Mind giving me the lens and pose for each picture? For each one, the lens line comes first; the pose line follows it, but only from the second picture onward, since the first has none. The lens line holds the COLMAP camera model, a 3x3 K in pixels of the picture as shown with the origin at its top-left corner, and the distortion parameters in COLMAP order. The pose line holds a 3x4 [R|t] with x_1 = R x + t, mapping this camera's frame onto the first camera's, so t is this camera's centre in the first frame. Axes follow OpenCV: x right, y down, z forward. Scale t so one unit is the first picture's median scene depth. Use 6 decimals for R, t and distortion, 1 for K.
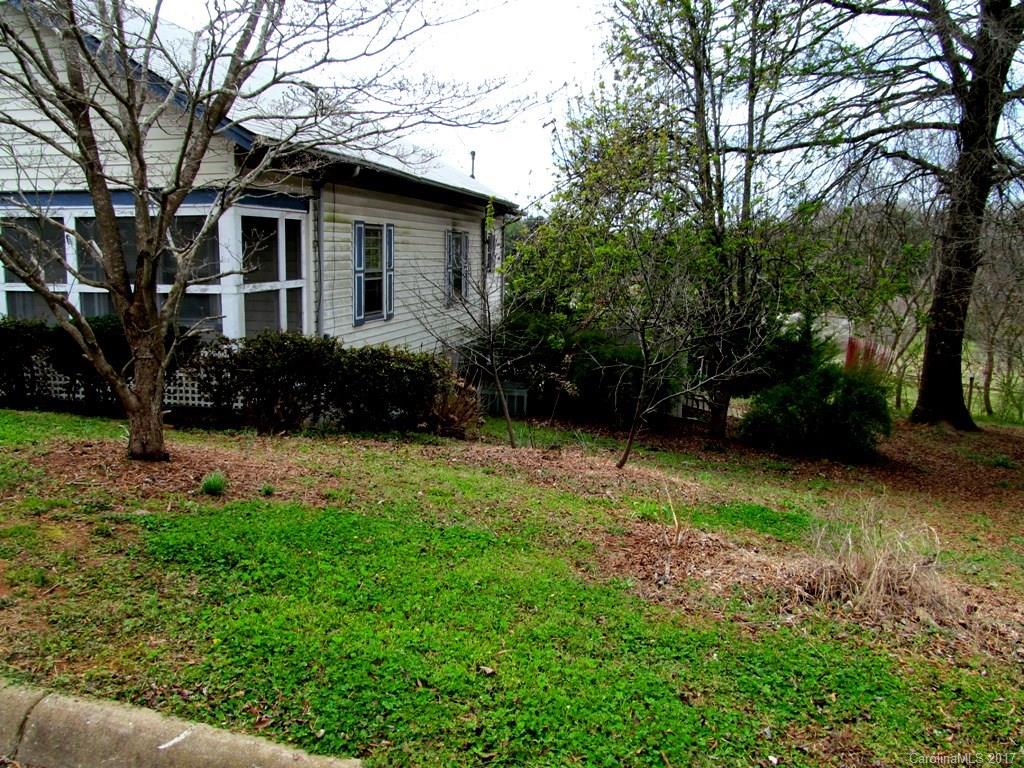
lens RADIAL K [[858.5, 0, 509.3], [0, 858.5, 380.0], [0, 0, 1]] dist [-0.053856, 0.026790]
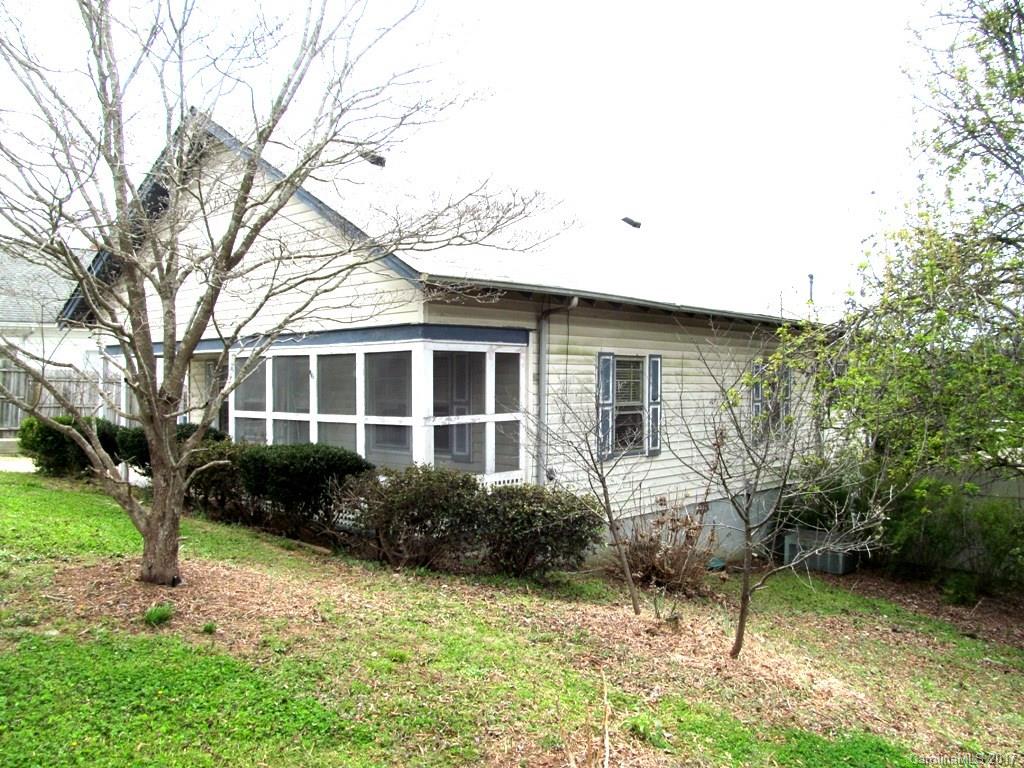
lens RADIAL K [[858.5, 0, 509.5], [0, 858.5, 379.1], [0, 0, 1]] dist [-0.053856, 0.026790]
pose [[0.867700, -0.013450, -0.496907, 0.239100], [-0.063657, 0.988397, -0.137911, -0.018793], [0.492996, 0.151297, 0.856775, 0.141575]]
